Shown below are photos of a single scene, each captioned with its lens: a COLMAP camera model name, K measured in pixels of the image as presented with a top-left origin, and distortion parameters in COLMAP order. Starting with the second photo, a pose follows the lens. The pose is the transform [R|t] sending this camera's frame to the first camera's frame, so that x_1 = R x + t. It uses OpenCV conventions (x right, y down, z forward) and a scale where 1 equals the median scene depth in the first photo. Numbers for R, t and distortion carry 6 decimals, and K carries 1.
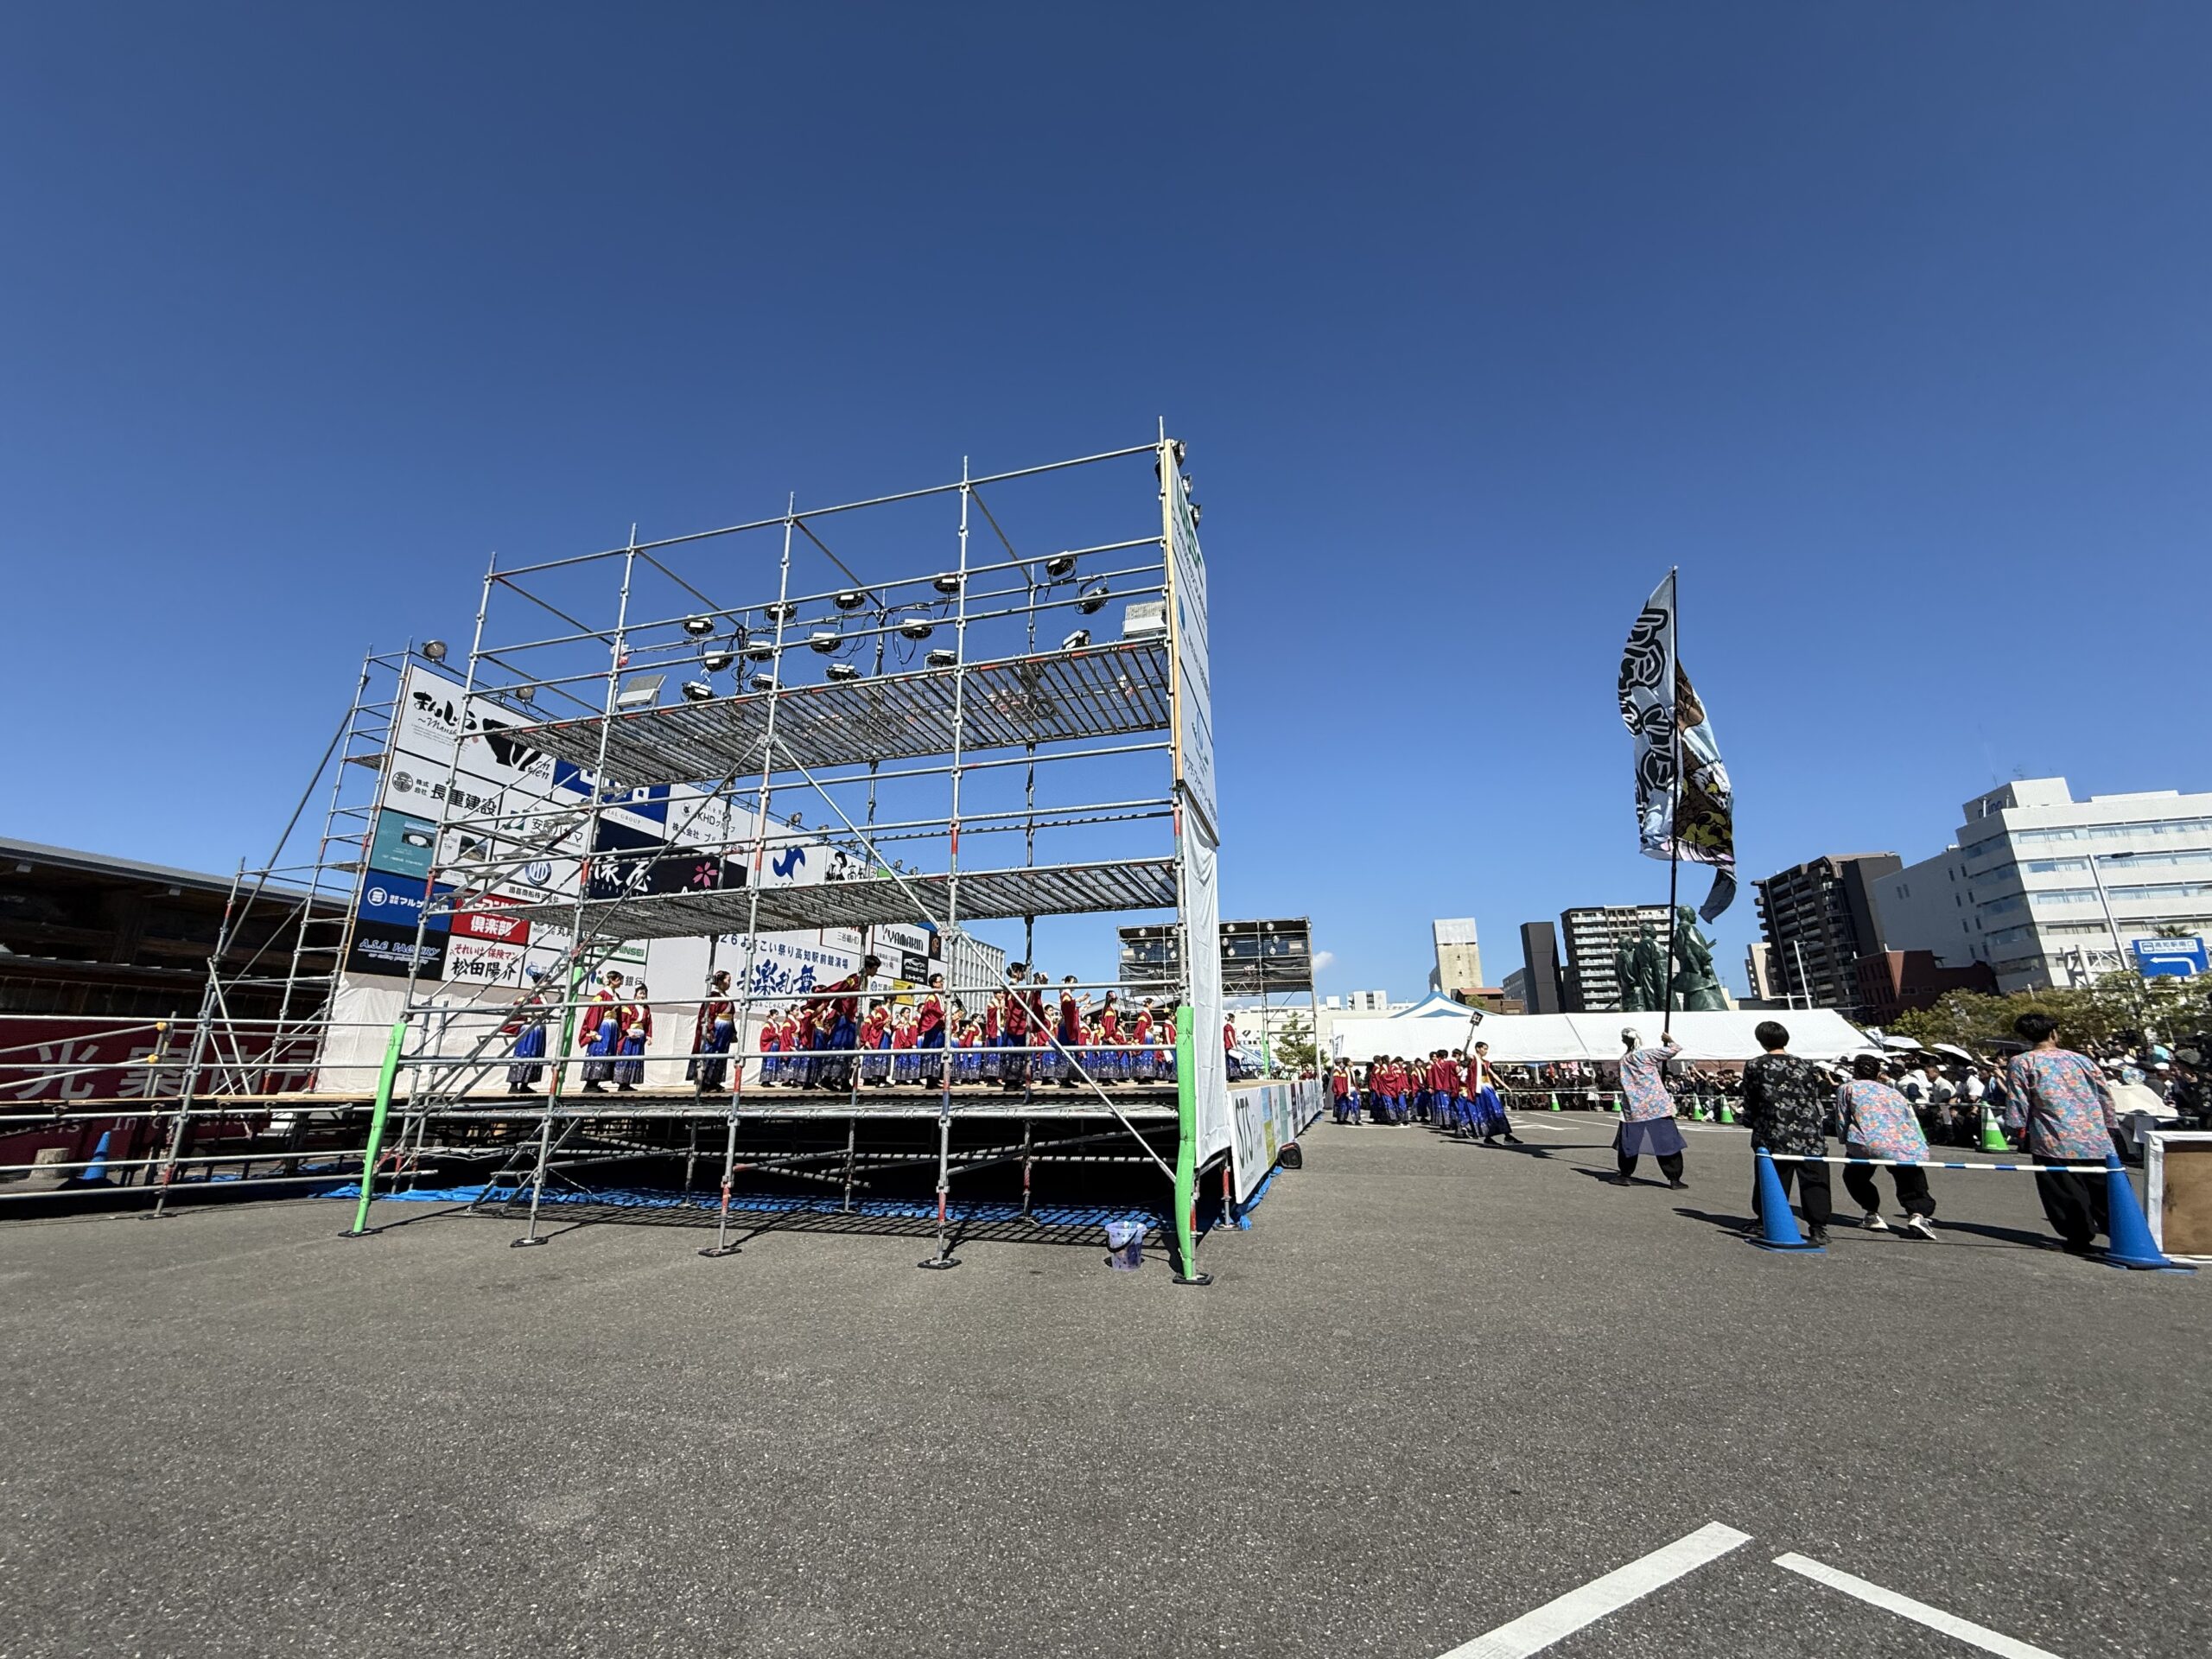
lens RADIAL K [[874.5, 0, 1094.8], [0, 874.5, 832.0], [0, 0, 1]] dist [0.001170, -0.000334]
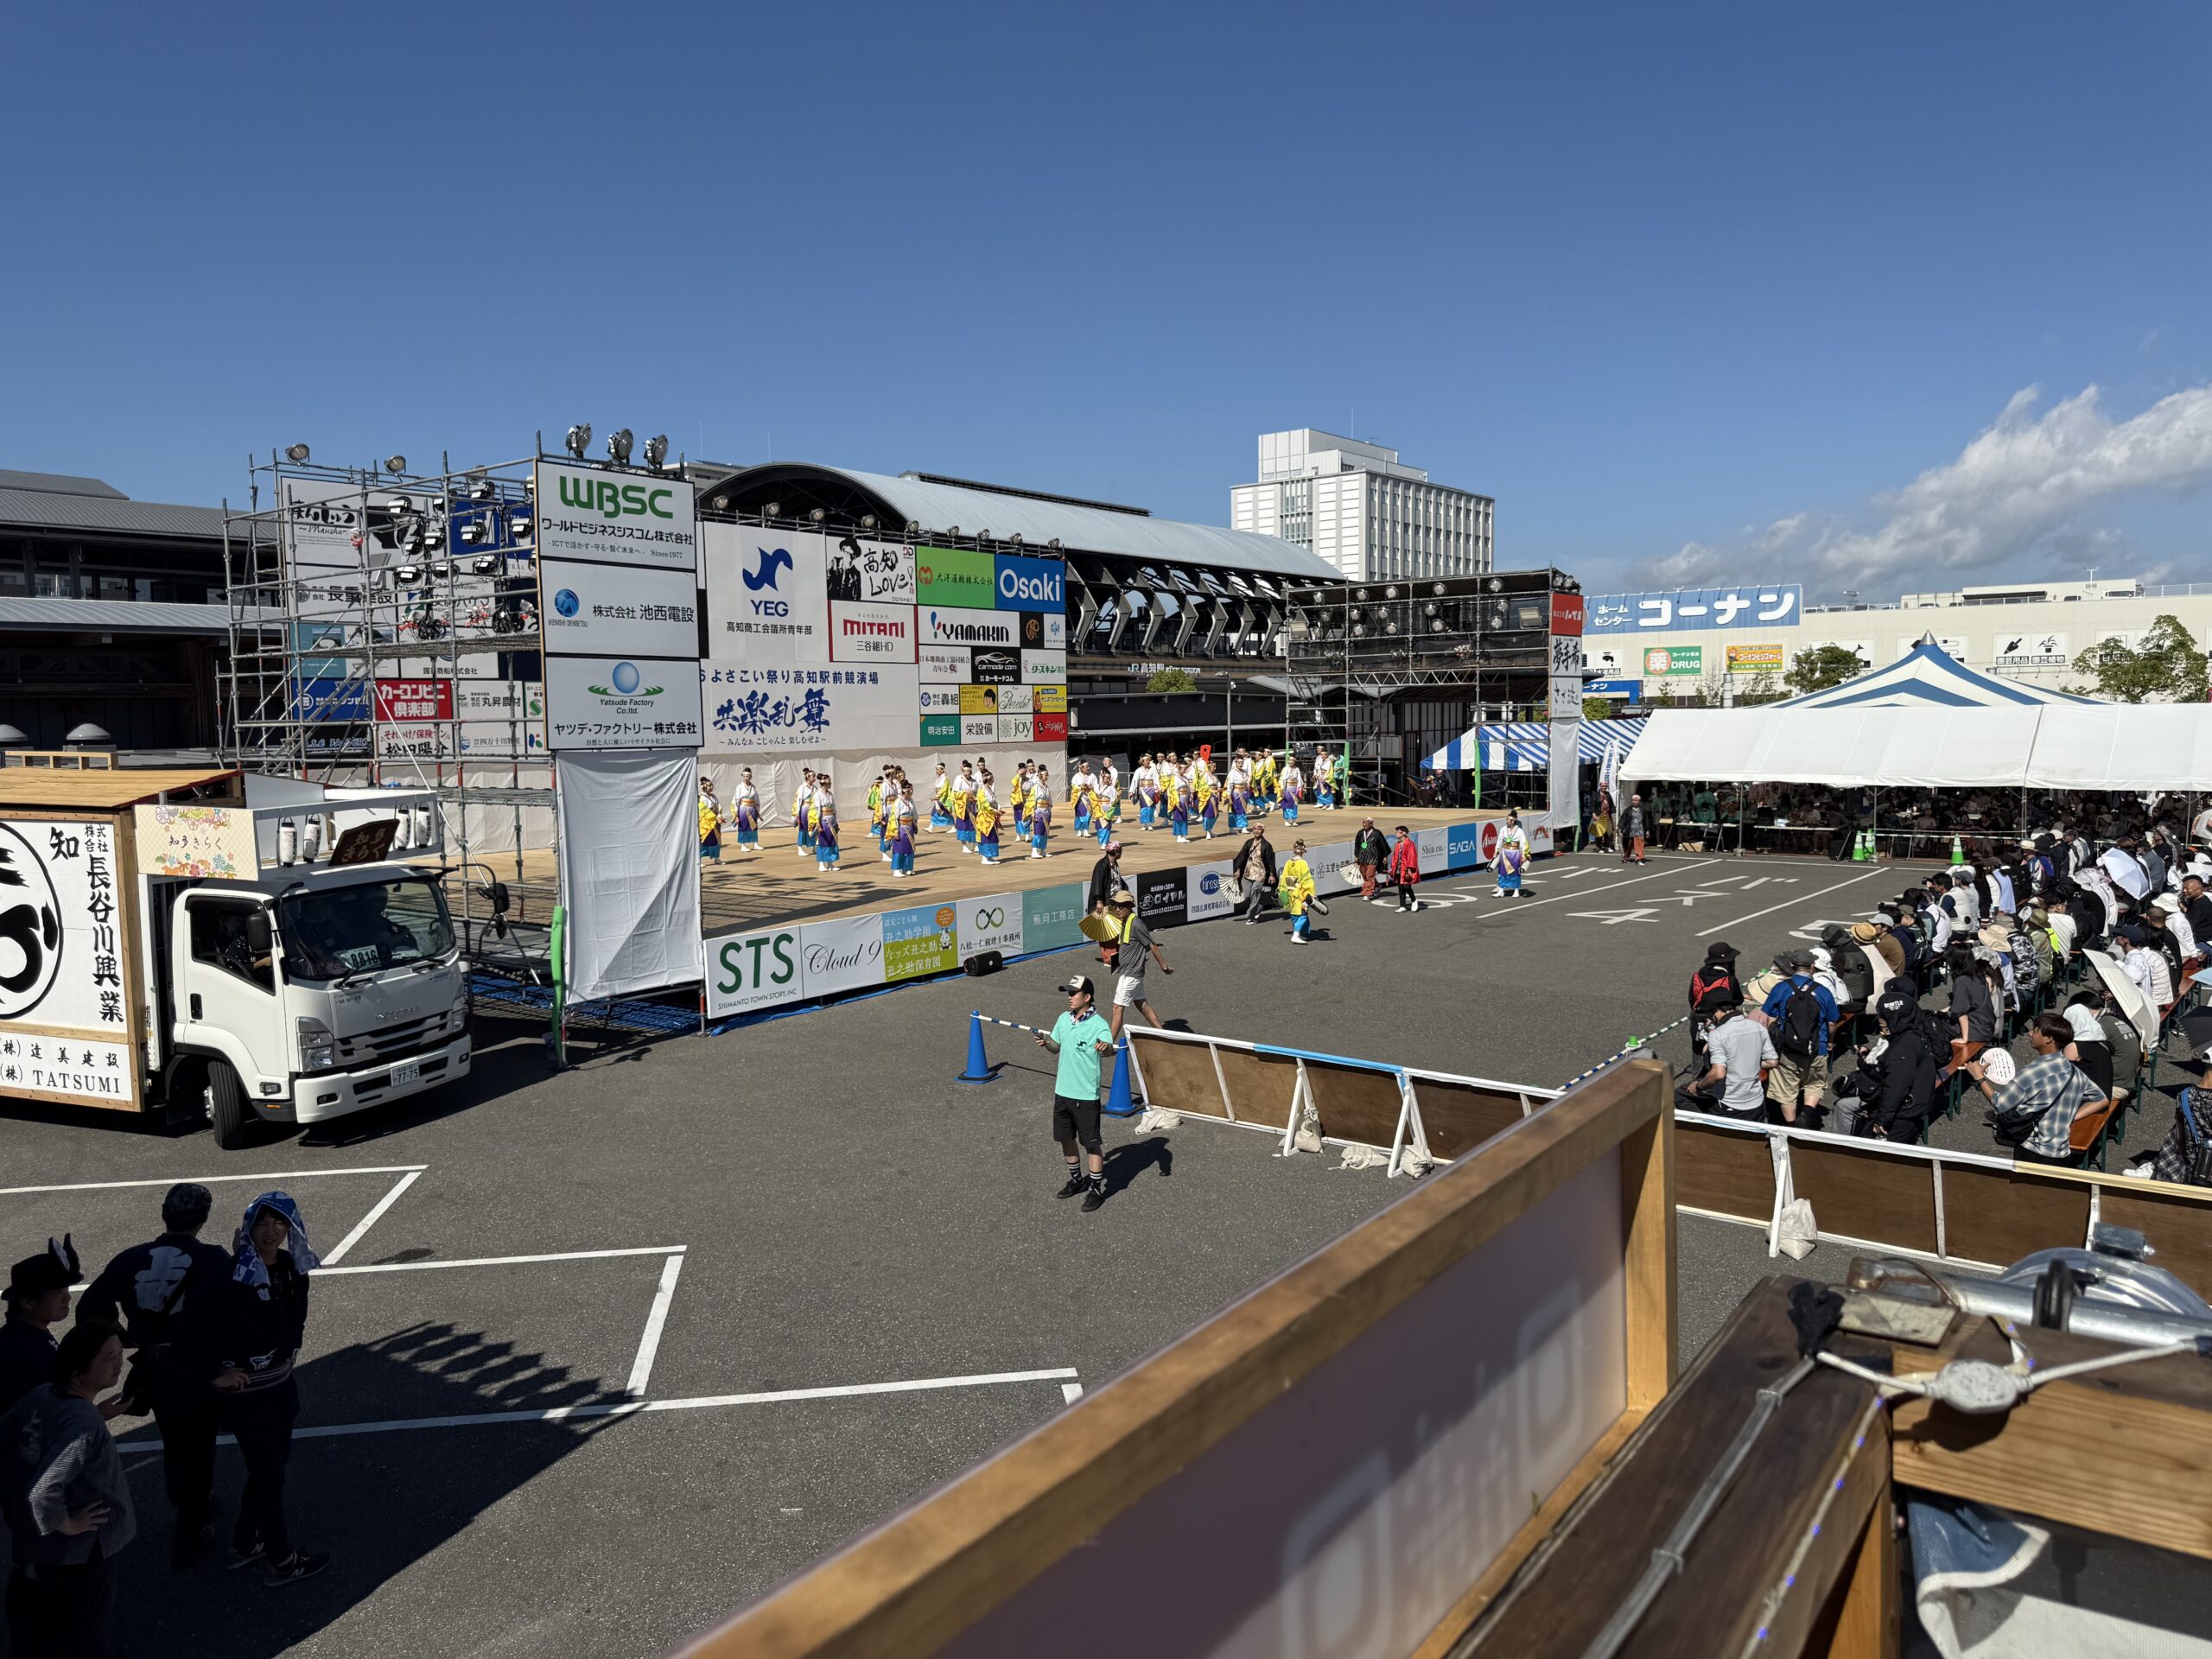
lens RADIAL K [[1538.7, 0, 1096.1], [0, 1538.7, 818.4], [0, 0, 1]] dist [0.173186, -0.351662]
pose [[0.924735, 0.019597, -0.380106, 0.373169], [0.110593, 0.941750, 0.317609, -0.131418], [0.364189, -0.335742, 0.868702, -0.180738]]
